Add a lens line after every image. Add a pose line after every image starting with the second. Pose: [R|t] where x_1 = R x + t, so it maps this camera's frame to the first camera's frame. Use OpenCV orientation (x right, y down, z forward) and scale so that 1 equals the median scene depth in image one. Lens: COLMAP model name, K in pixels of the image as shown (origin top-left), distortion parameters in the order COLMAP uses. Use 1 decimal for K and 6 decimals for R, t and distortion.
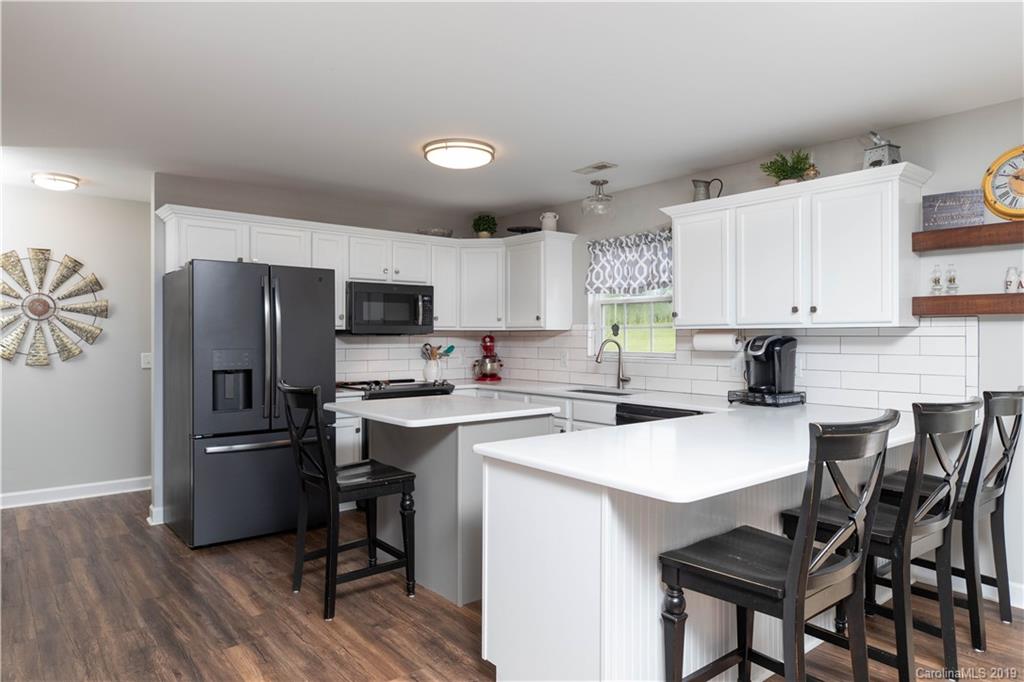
lens RADIAL K [[652.9, 0, 537.5], [0, 652.9, 340.7], [0, 0, 1]] dist [0.004513, -0.002678]
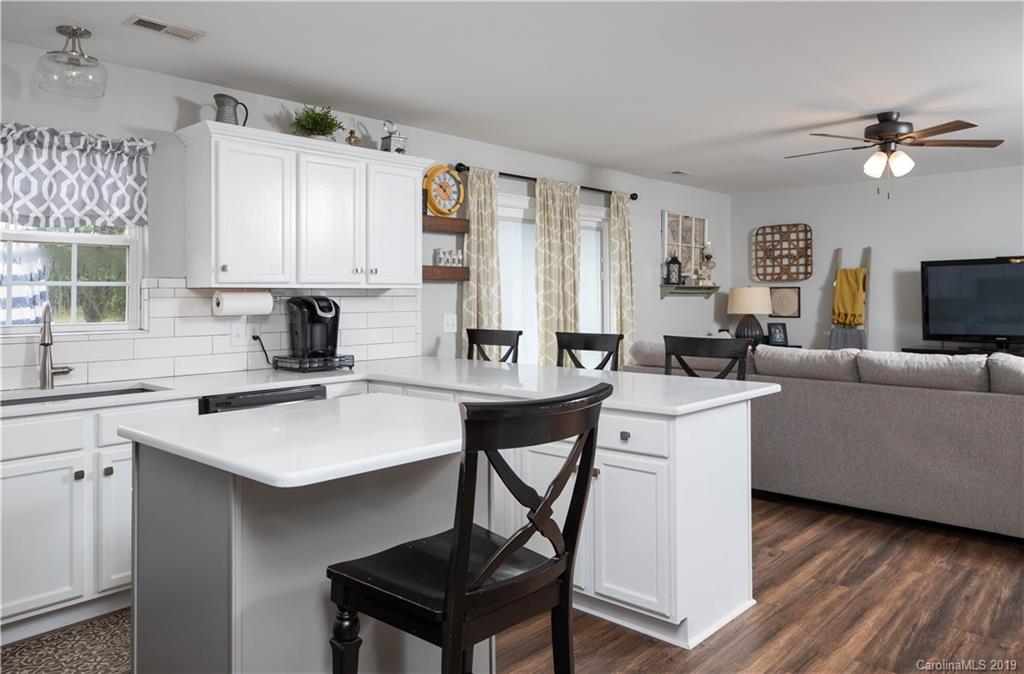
lens RADIAL K [[730.9, 0, 510.9], [0, 730.9, 308.5], [0, 0, 1]] dist [-0.140217, 0.165079]
pose [[-0.104810, -0.021499, 0.994260, -0.980819], [0.003725, 0.999751, 0.022010, -0.018131], [-0.994485, 0.006010, -0.104704, 1.176795]]
